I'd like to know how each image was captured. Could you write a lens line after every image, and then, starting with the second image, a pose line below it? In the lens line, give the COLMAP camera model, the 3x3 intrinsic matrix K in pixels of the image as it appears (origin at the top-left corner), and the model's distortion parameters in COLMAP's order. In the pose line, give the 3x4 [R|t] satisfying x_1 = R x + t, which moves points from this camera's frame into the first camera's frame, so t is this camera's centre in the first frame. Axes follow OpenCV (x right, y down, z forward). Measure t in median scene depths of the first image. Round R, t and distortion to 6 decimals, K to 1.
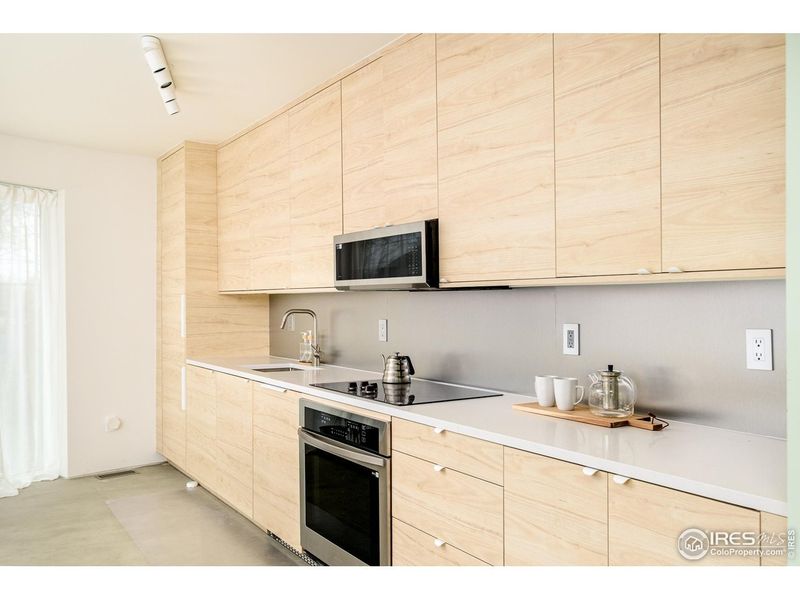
lens RADIAL K [[658.7, 0, 398.6], [0, 658.7, 314.2], [0, 0, 1]] dist [-0.009671, 0.000812]
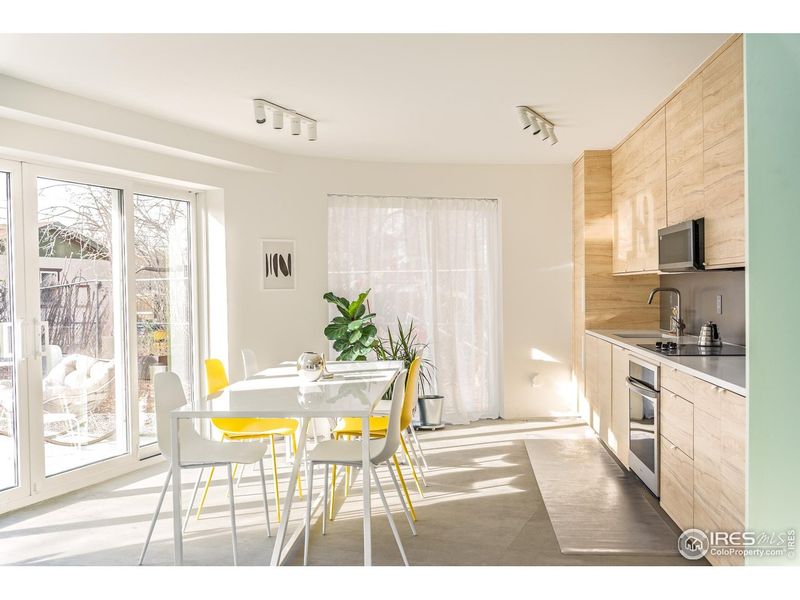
lens RADIAL K [[771.4, 0, 400.0], [0, 771.4, 300.0], [0, 0, 1]] dist [-0.006147, -0.008654]
pose [[0.773526, -0.003933, -0.633753, 0.461740], [0.007648, 0.999966, 0.003130, 0.009252], [0.633719, -0.007268, 0.773529, -0.476573]]
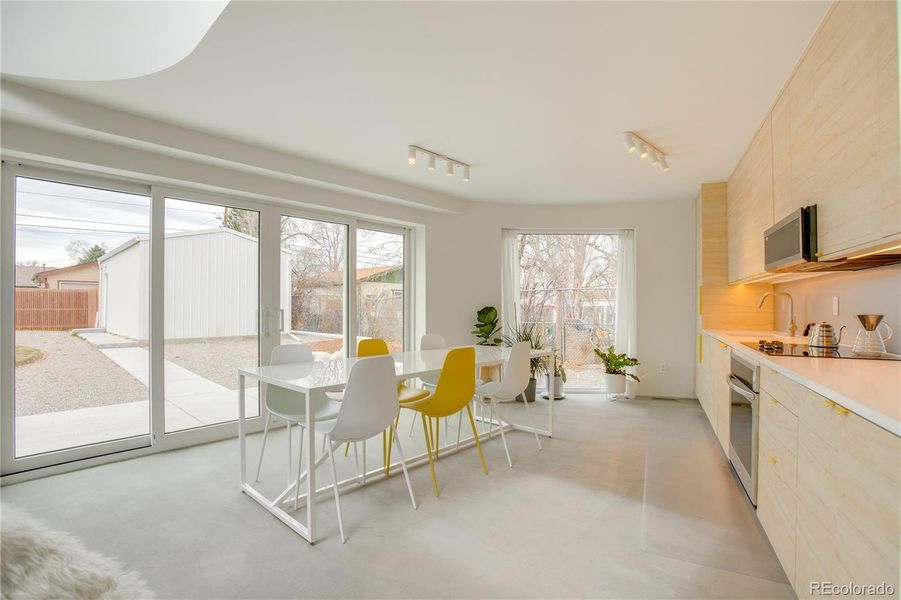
lens RADIAL K [[424.2, 0, 455.6], [0, 424.2, 301.0], [0, 0, 1]] dist [-0.002033, 0.000230]
pose [[0.516851, -0.008896, -0.856029, 0.308697], [-0.015166, 0.999694, -0.019546, 0.045688], [0.855941, 0.023085, 0.516558, 0.031912]]
